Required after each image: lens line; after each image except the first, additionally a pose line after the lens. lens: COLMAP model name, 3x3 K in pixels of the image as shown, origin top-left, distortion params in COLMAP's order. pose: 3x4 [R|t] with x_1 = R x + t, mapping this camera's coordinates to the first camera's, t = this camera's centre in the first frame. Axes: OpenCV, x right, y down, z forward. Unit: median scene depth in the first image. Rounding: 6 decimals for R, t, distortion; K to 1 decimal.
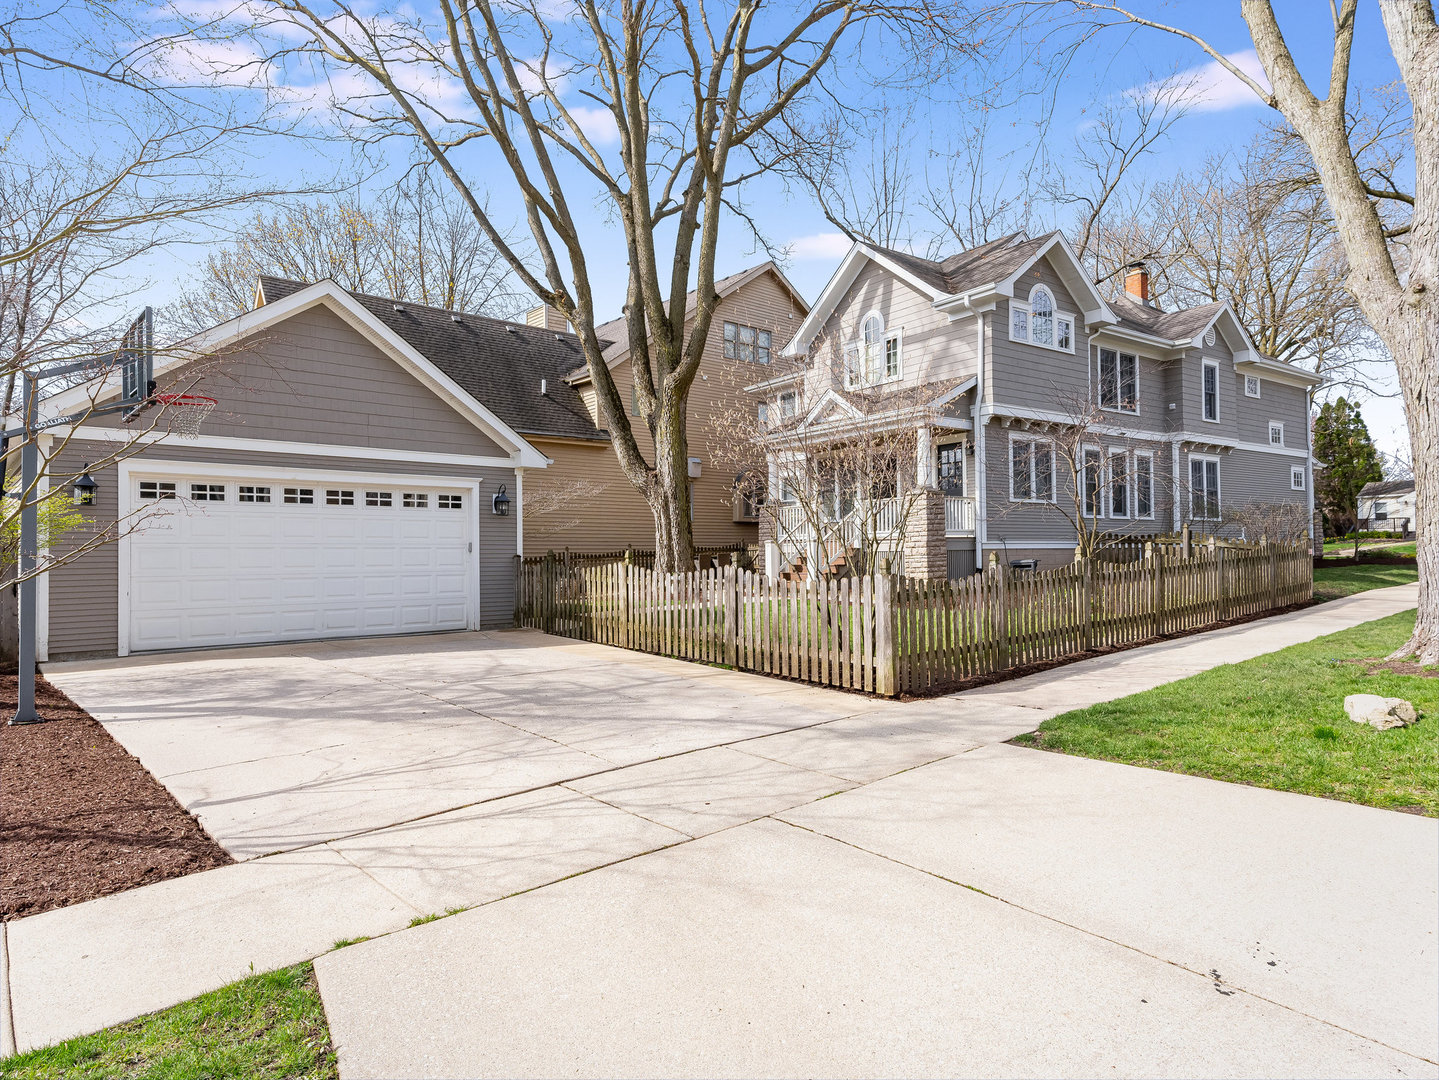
lens RADIAL K [[932.9, 0, 746.1], [0, 932.9, 548.8], [0, 0, 1]] dist [-0.001632, -0.000708]
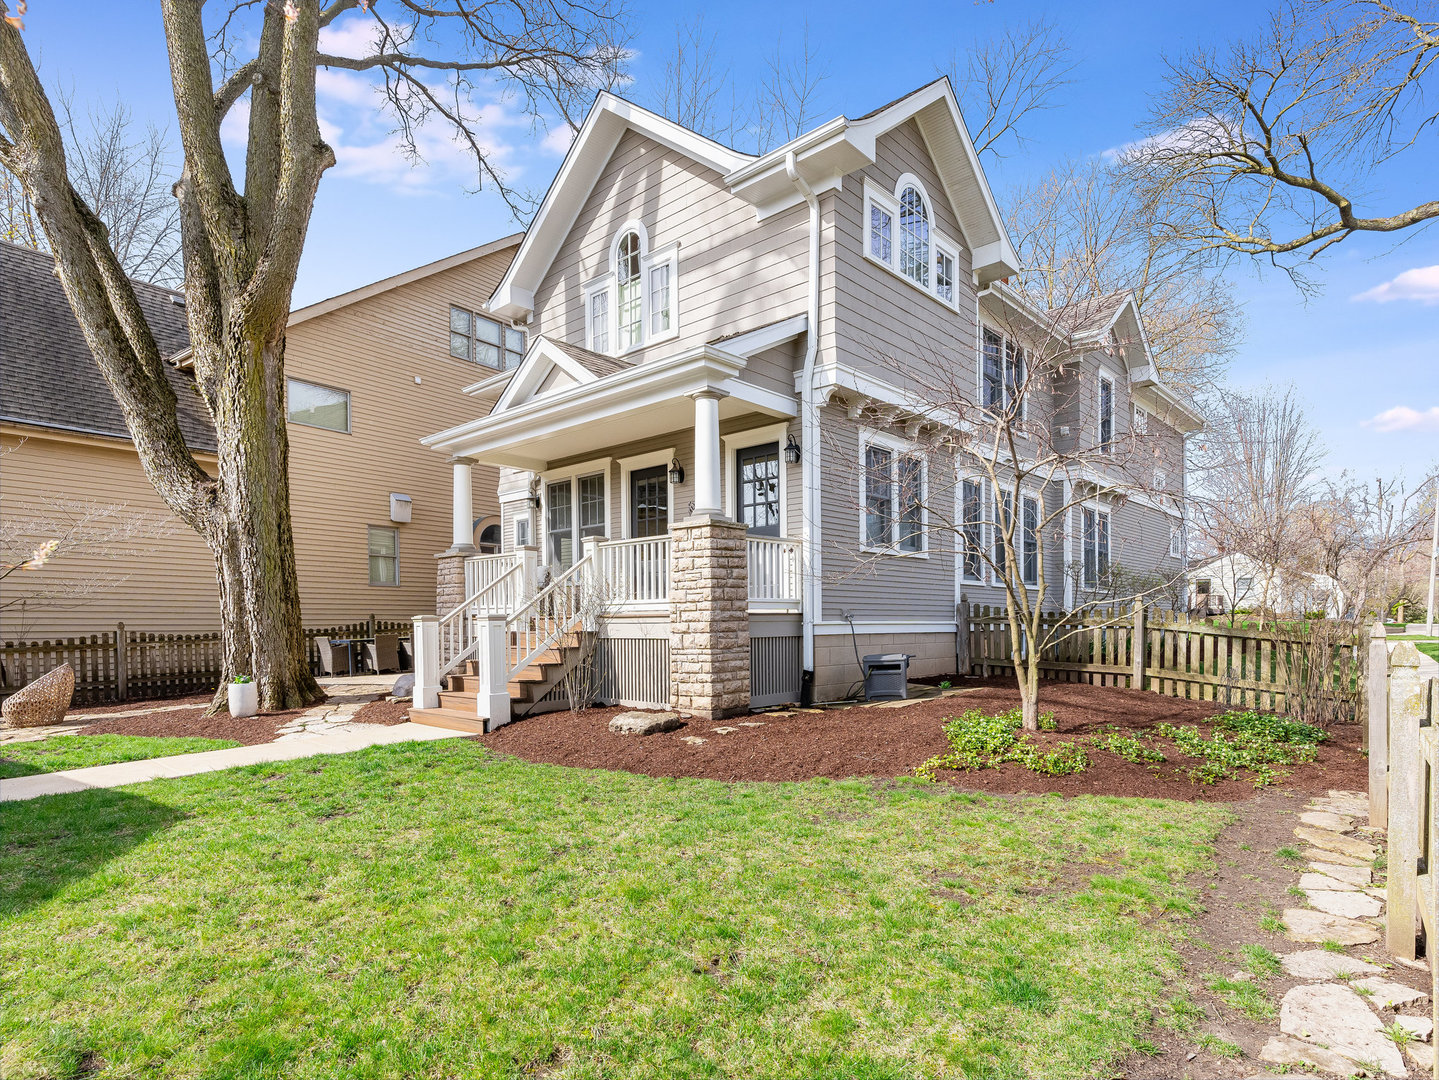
lens RADIAL K [[780.6, 0, 766.9], [0, 780.6, 642.7], [0, 0, 1]] dist [0.000146, -0.000884]
pose [[0.974793, -0.000263, 0.223109, 0.117932], [-0.006578, 0.999531, 0.029922, -0.008377], [-0.223012, -0.030636, 0.974334, 0.531748]]
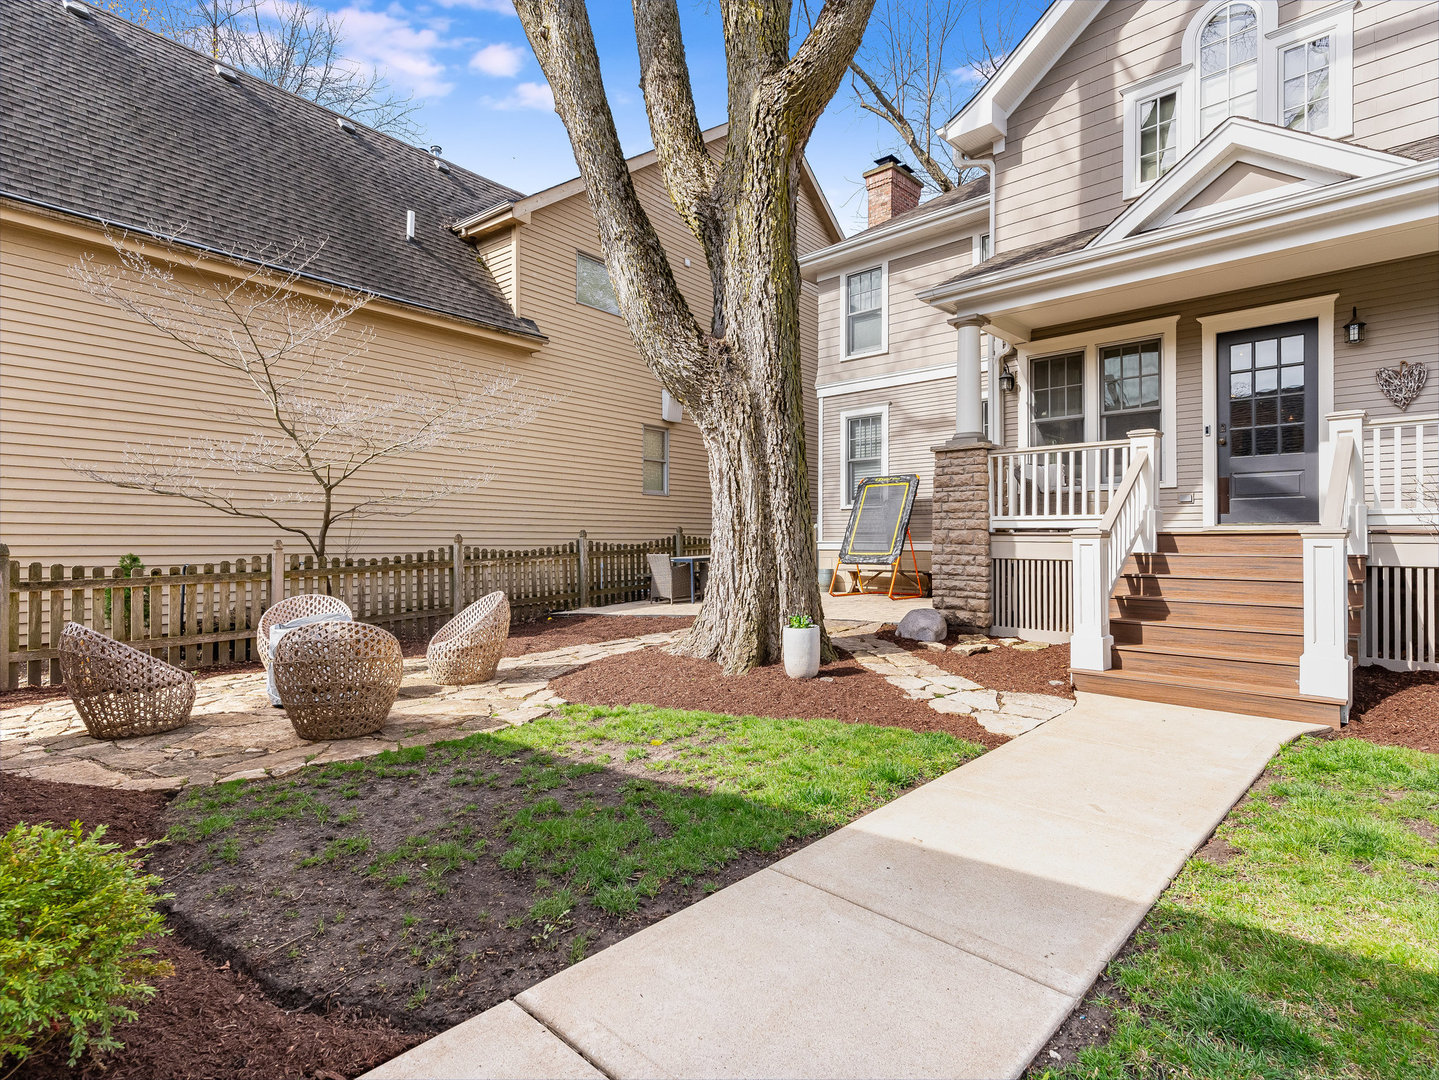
lens RADIAL K [[725.0, 0, 719.5], [0, 725.0, 540.0], [0, 0, 1]] dist [0.007720, 0.000522]
pose [[0.982247, 0.015153, 0.186980, -0.163105], [-0.016461, 0.999850, 0.005443, -0.004219], [-0.186870, -0.008425, 0.982349, 0.766228]]
